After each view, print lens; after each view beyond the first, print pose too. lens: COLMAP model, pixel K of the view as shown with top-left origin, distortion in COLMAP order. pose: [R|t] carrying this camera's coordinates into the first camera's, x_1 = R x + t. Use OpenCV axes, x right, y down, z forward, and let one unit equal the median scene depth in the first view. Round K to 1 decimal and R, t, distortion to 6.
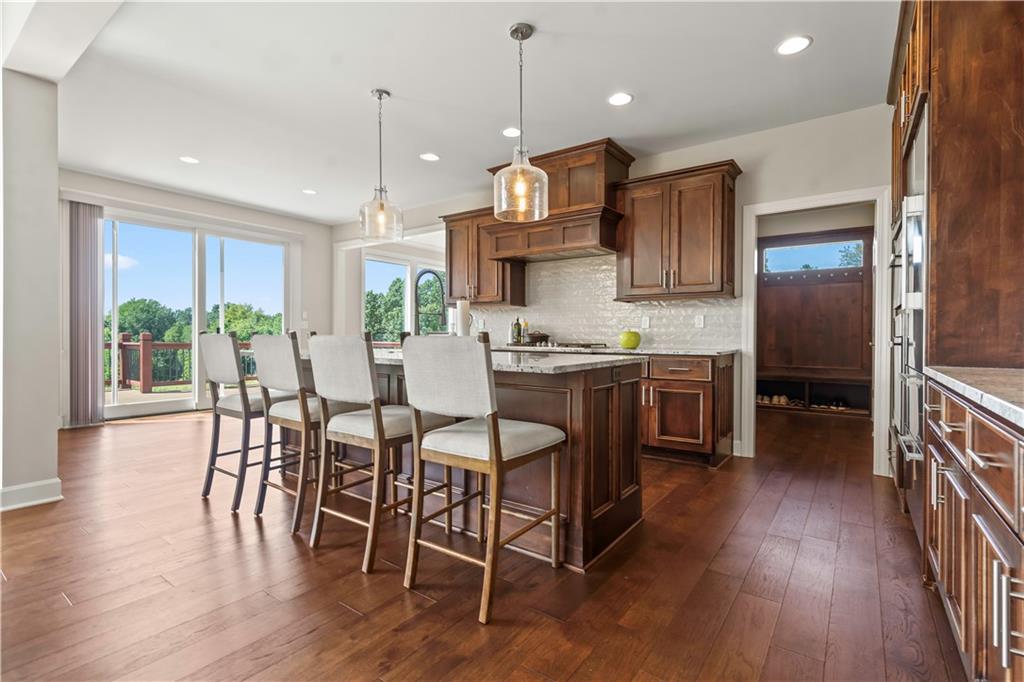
lens RADIAL K [[479.2, 0, 506.0], [0, 479.2, 339.7], [0, 0, 1]] dist [0.000774, -0.000356]
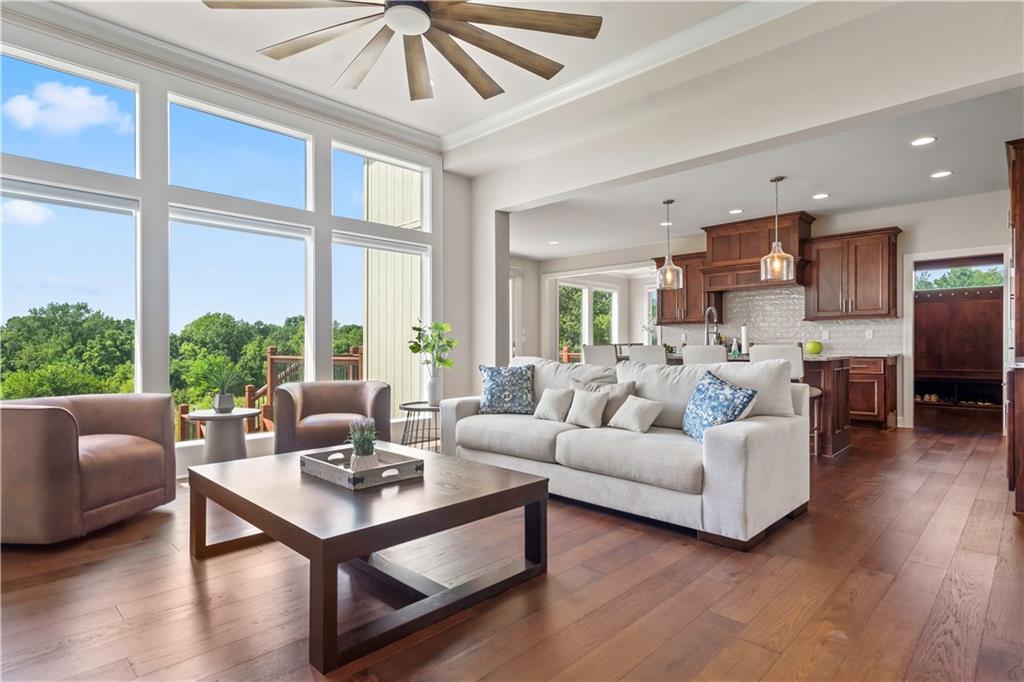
lens RADIAL K [[540.6, 0, 498.1], [0, 540.6, 351.1], [0, 0, 1]] dist [0.000227, 0.002122]
pose [[0.989174, -0.006811, -0.146592, -0.468637], [0.006465, 0.999975, -0.002833, 0.009595], [0.146608, 0.001855, 0.989193, -0.778536]]
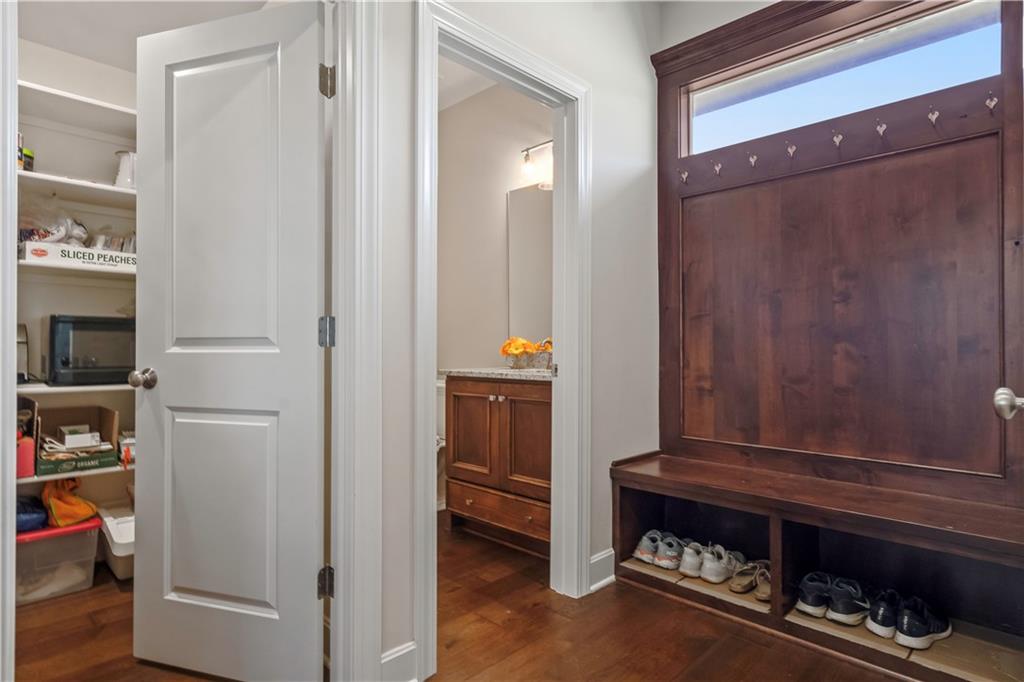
lens RADIAL K [[540.6, 0, 512.7], [0, 540.6, 338.8], [0, 0, 1]] dist [0.000227, 0.002122]
pose [[0.988869, -0.004787, -0.148709, 0.779481], [0.002157, 0.999838, -0.017844, -0.012109], [0.148770, 0.017324, 0.988720, 0.998115]]
